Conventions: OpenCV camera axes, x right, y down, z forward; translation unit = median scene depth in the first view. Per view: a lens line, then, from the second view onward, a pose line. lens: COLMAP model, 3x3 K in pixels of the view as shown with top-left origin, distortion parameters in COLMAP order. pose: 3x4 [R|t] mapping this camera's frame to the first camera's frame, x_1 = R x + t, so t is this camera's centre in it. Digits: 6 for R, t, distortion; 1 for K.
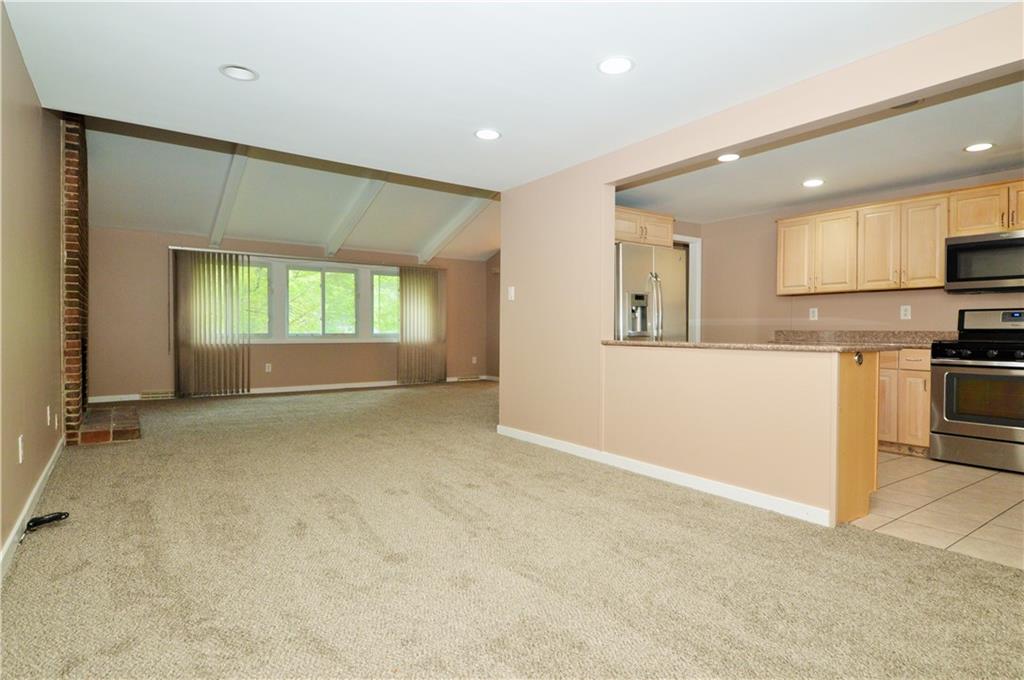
lens RADIAL K [[560.5, 0, 506.8], [0, 560.5, 340.8], [0, 0, 1]] dist [-0.000810, -0.014071]
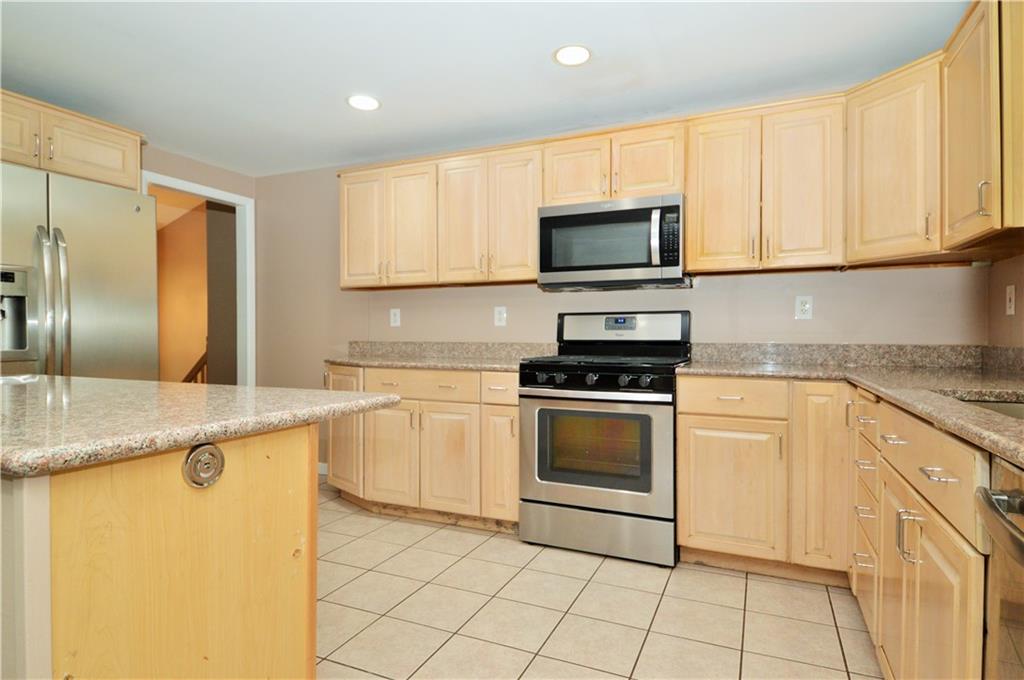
lens RADIAL K [[560.5, 0, 511.7], [0, 560.5, 340.4], [0, 0, 1]] dist [-0.000810, -0.014071]
pose [[0.856789, -0.008704, 0.515594, 0.400424], [0.011609, 0.999930, -0.002412, -0.020465], [-0.515537, 0.008052, 0.856830, 0.426019]]
